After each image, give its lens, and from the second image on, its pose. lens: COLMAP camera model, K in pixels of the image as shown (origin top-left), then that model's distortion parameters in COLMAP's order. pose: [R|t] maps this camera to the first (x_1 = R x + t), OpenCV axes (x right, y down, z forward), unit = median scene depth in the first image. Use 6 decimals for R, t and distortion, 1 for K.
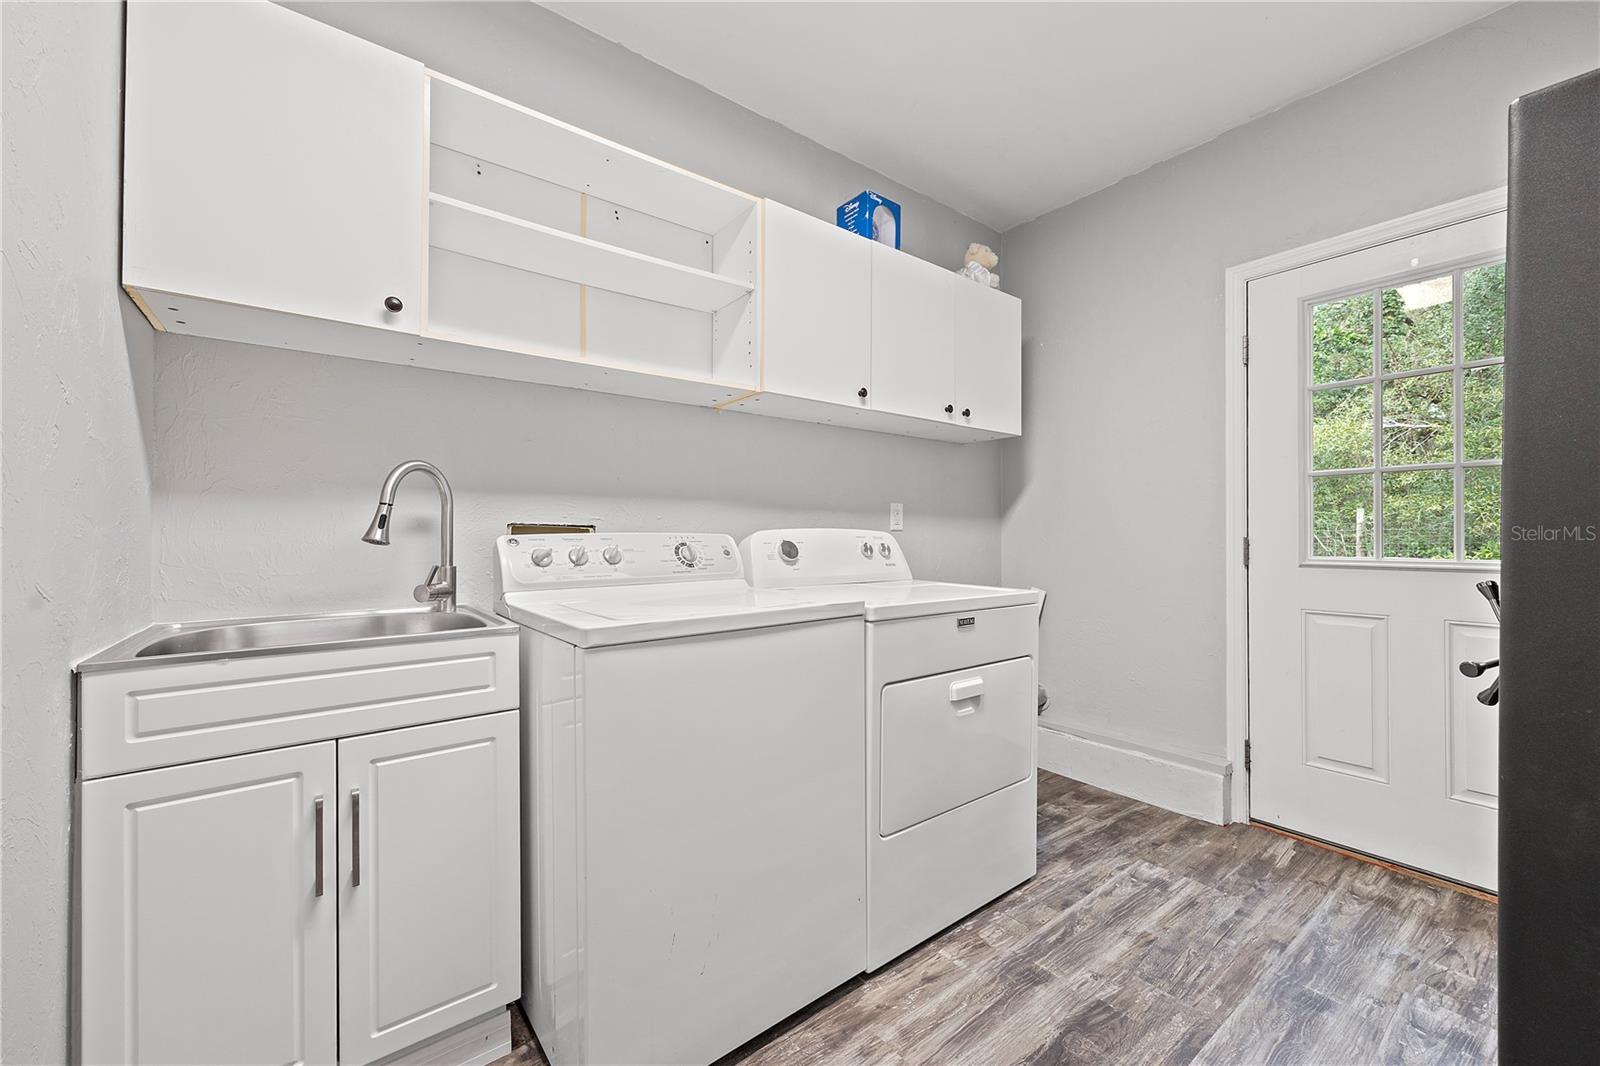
lens RADIAL K [[635.9, 0, 801.0], [0, 635.9, 536.5], [0, 0, 1]] dist [0.003207, -0.000079]
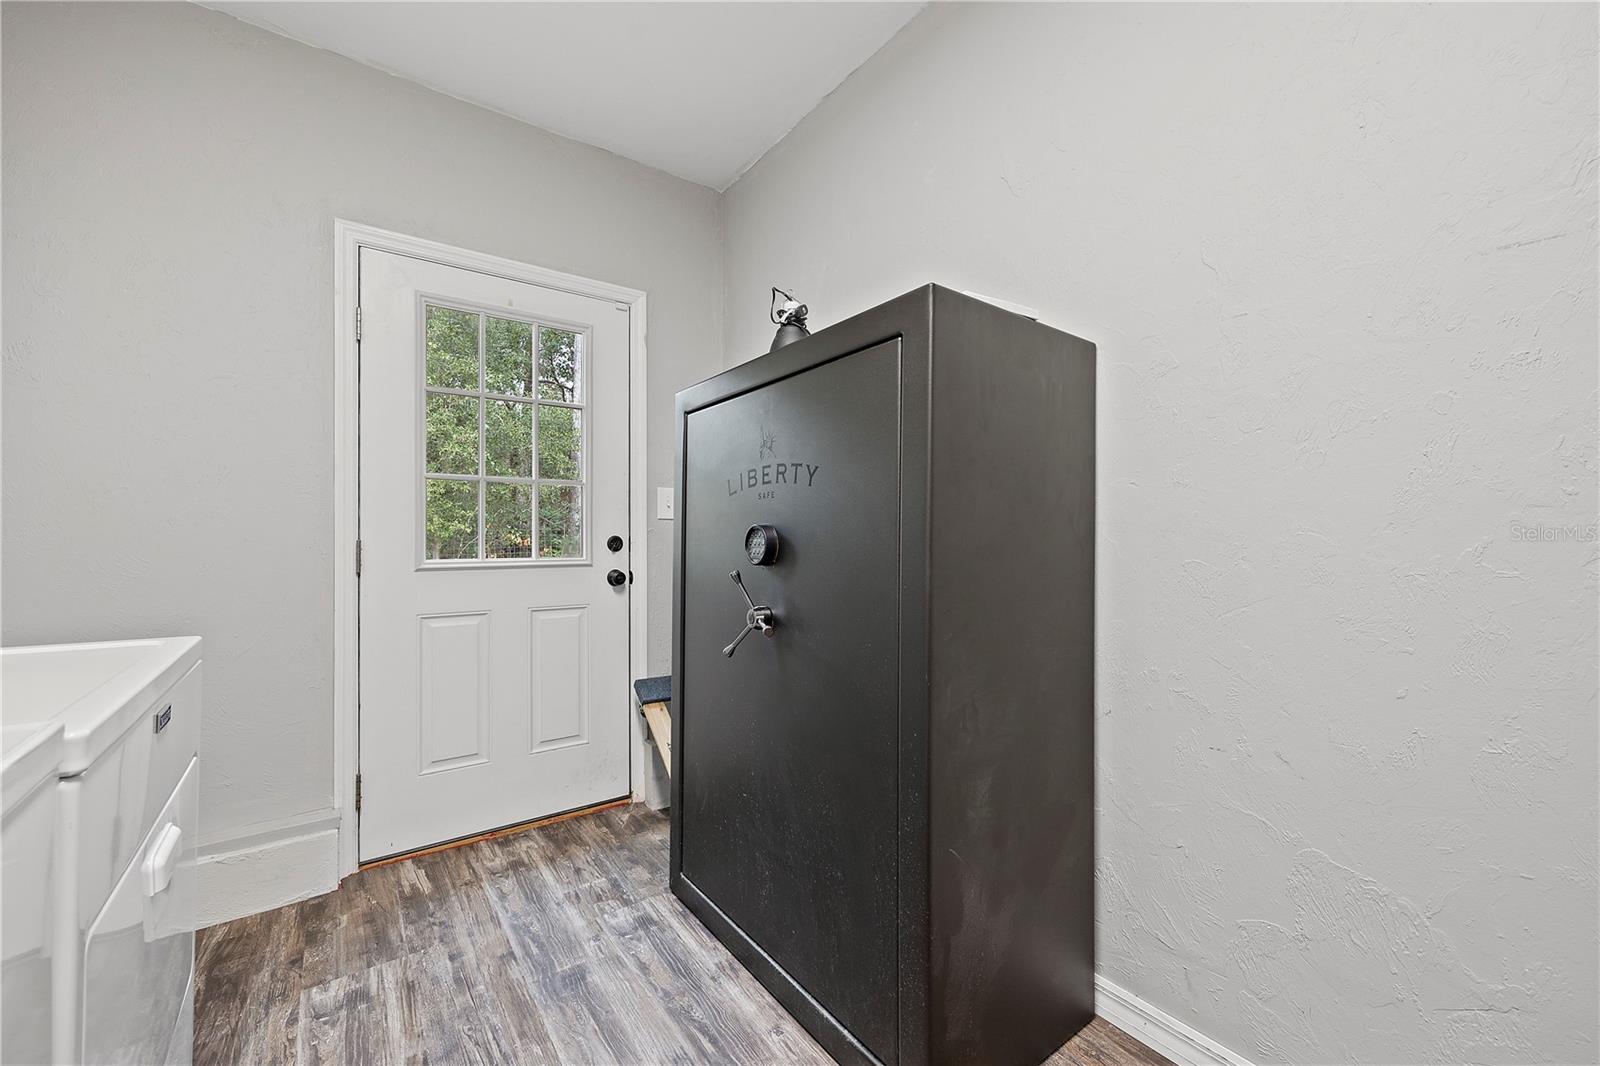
lens RADIAL K [[635.9, 0, 810.1], [0, 635.9, 536.9], [0, 0, 1]] dist [0.003207, -0.000079]
pose [[0.009455, 0.003410, 0.999949, -0.195605], [0.005101, 0.999981, -0.003458, 0.002572], [-0.999942, 0.005134, 0.009438, 0.455995]]
